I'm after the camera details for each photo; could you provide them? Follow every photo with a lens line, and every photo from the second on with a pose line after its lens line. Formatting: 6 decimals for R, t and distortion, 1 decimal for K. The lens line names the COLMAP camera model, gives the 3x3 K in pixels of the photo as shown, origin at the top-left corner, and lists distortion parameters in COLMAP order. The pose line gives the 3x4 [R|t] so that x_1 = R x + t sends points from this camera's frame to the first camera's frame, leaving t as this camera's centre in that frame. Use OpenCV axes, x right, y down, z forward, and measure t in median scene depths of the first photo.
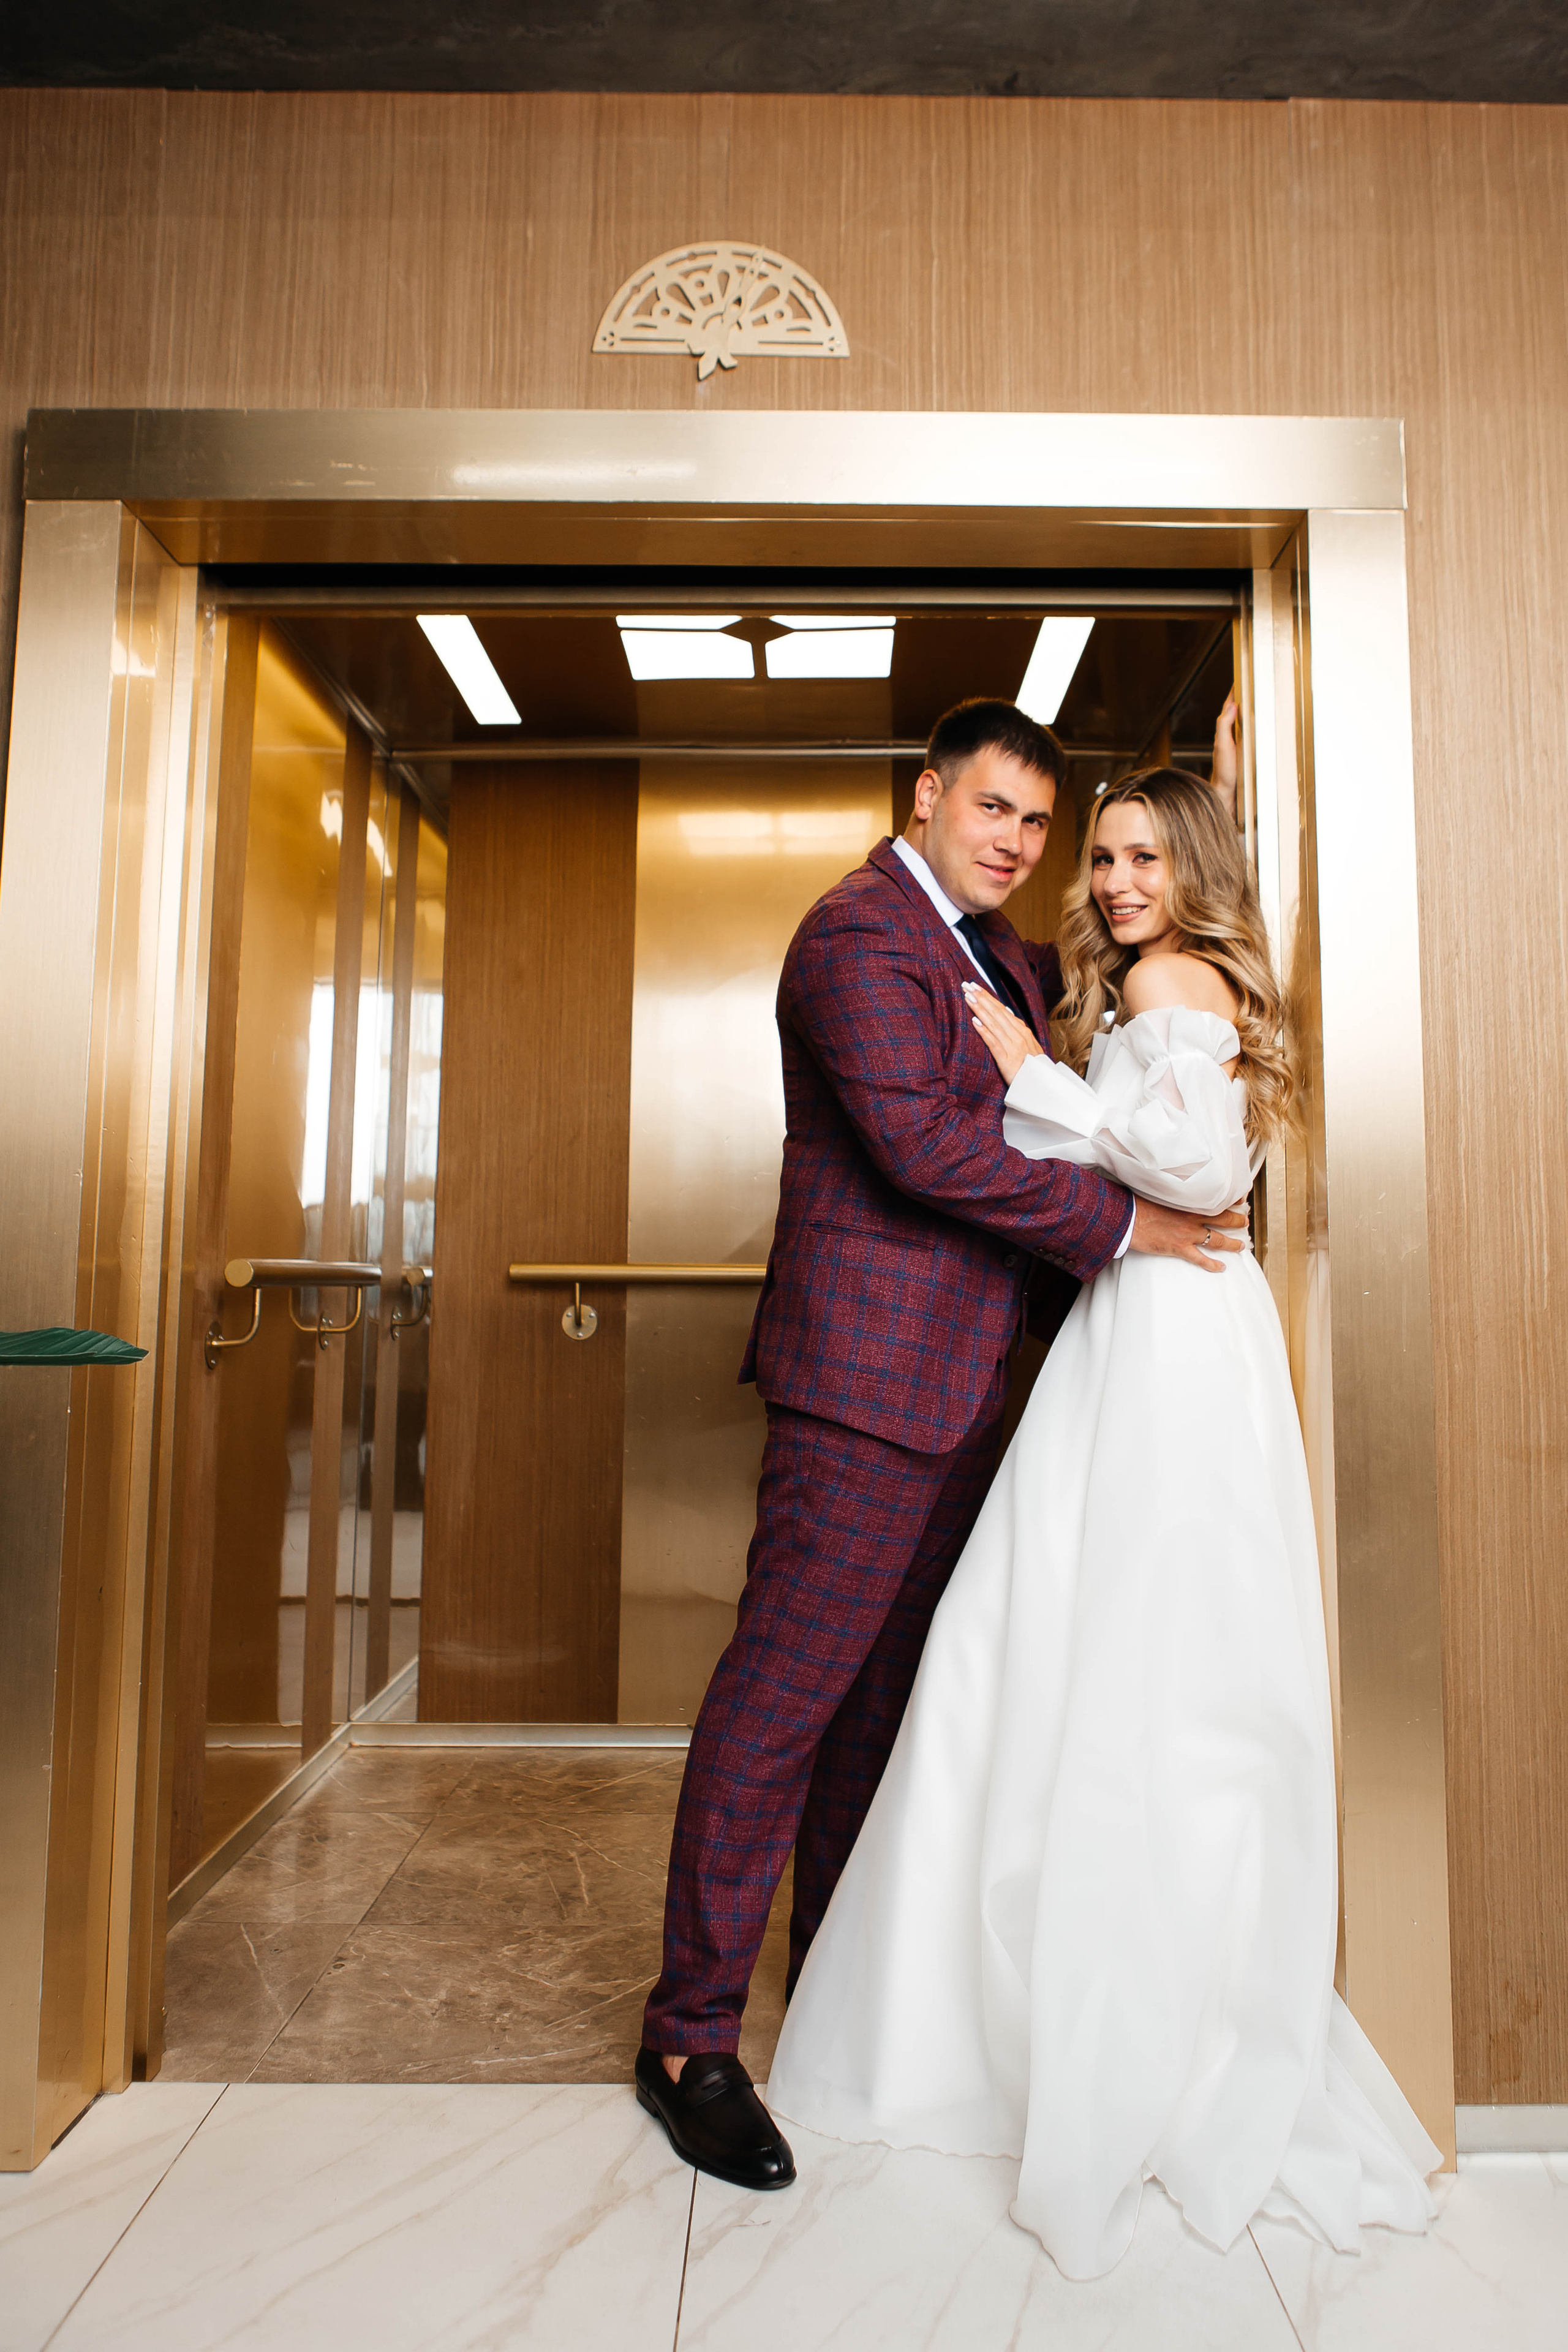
lens RADIAL K [[1762.0, 0, 826.9], [0, 1762.0, 1077.5], [0, 0, 1]] dist [-0.018289, 0.008831]
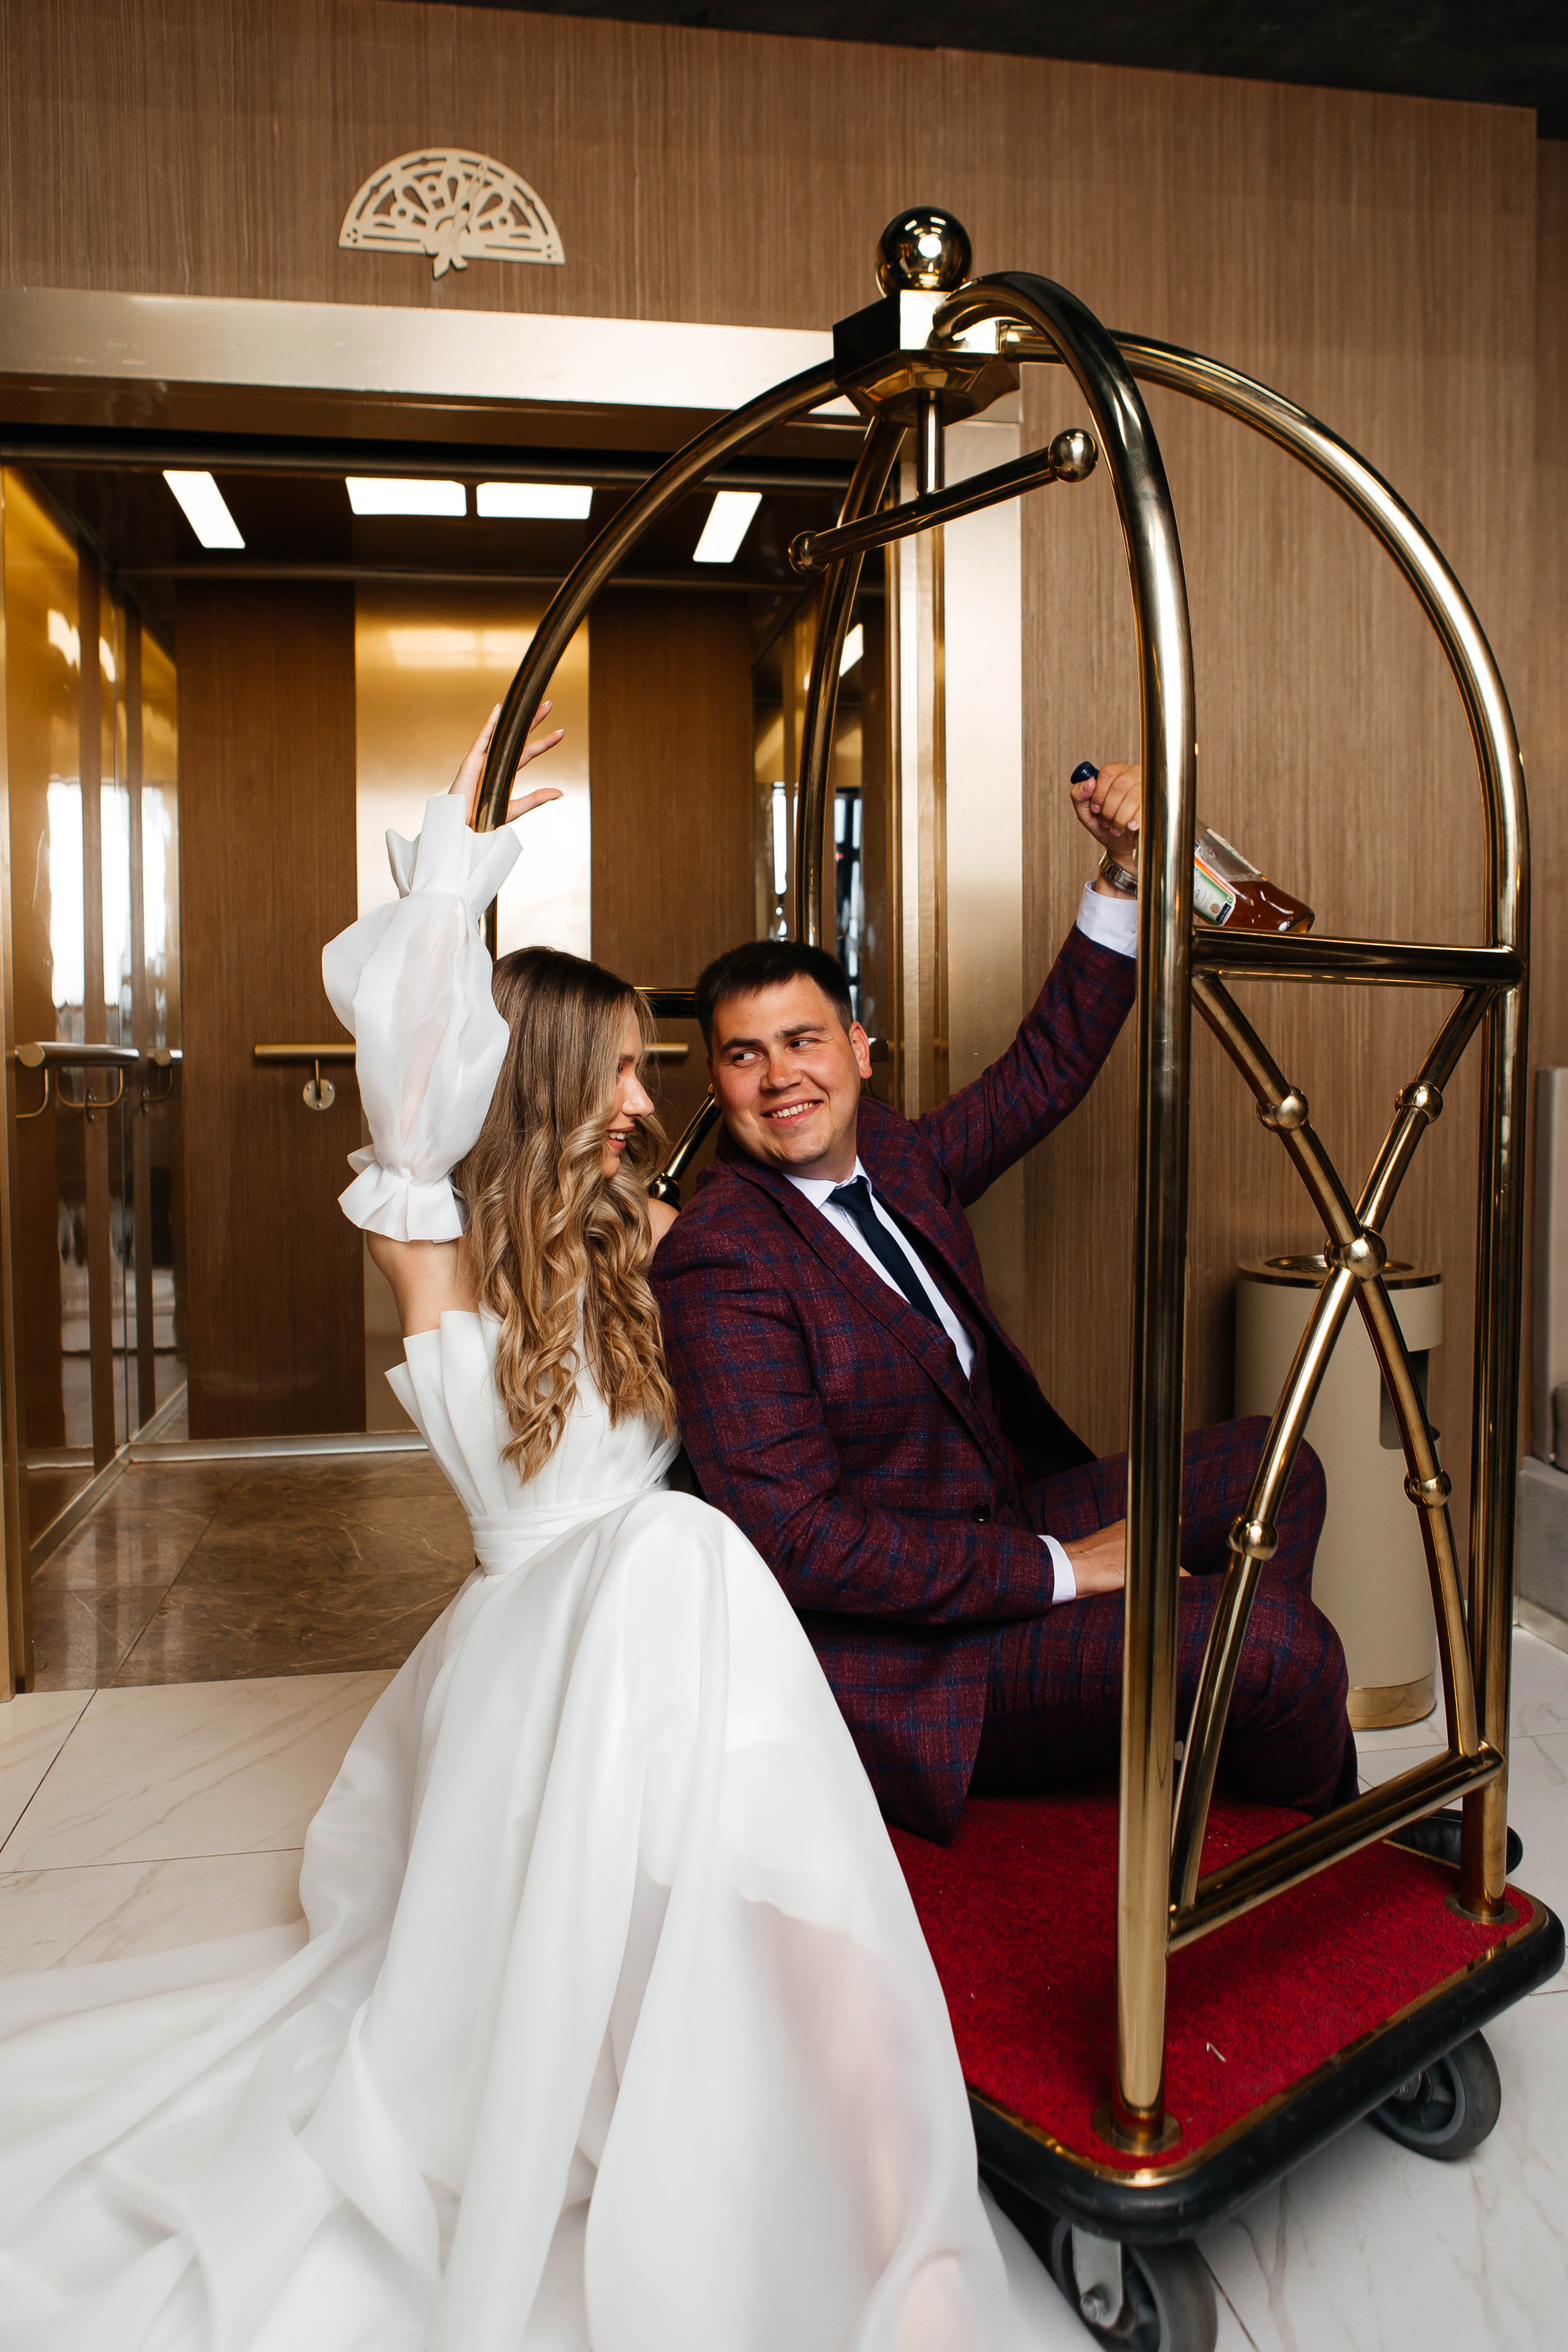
lens RADIAL K [[1692.1, 0, 777.0], [0, 1692.1, 1120.3], [0, 0, 1]] dist [-0.015556, 0.008179]
pose [[0.987375, -0.021881, 0.156884, -0.035731], [-0.002064, 0.988552, 0.150865, -0.017145], [-0.158389, -0.149284, 0.976026, -0.197981]]
